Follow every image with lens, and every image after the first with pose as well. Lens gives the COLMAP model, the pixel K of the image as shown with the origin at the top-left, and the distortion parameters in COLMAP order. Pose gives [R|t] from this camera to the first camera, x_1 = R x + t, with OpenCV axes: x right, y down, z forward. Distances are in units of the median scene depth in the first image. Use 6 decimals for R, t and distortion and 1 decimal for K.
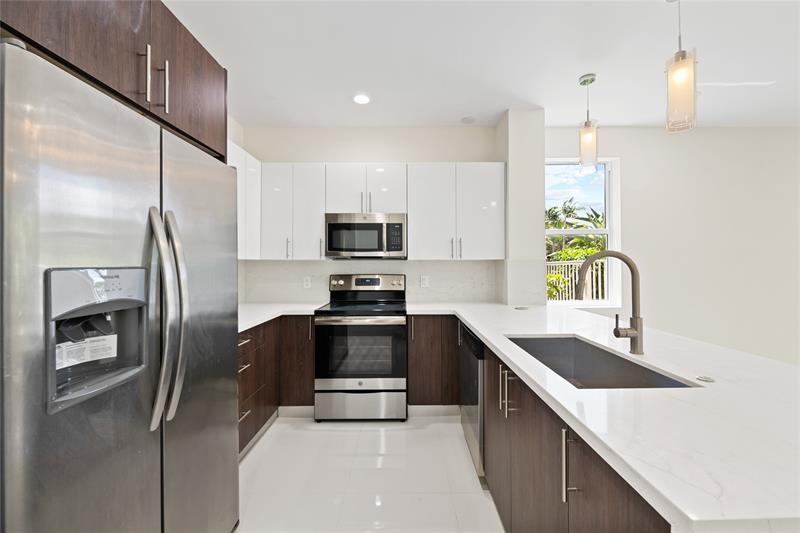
lens RADIAL K [[320.8, 0, 400.4], [0, 320.8, 261.0], [0, 0, 1]] dist [0.002300, -0.001391]
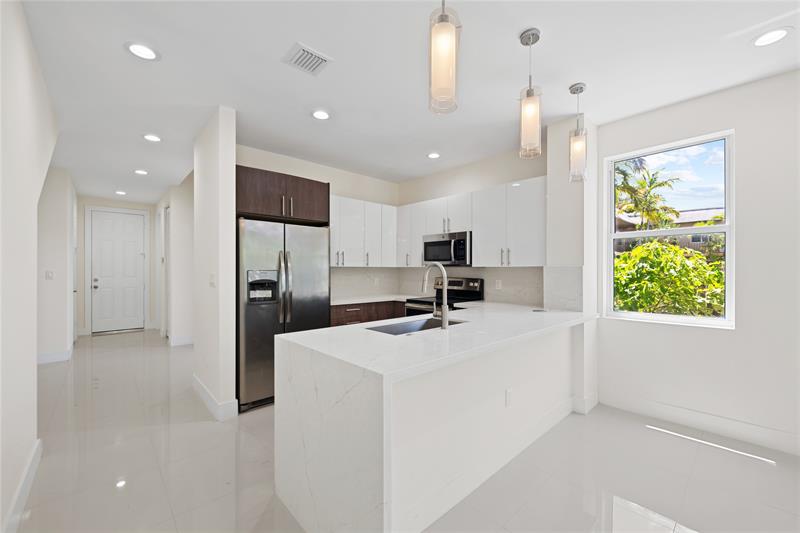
lens RADIAL K [[320.8, 0, 403.9], [0, 320.8, 270.9], [0, 0, 1]] dist [0.002300, -0.001391]
pose [[0.670467, 0.003502, -0.741931, 0.819490], [0.003142, 0.999966, 0.007559, 0.002397], [0.741933, -0.007399, 0.670434, -0.065719]]
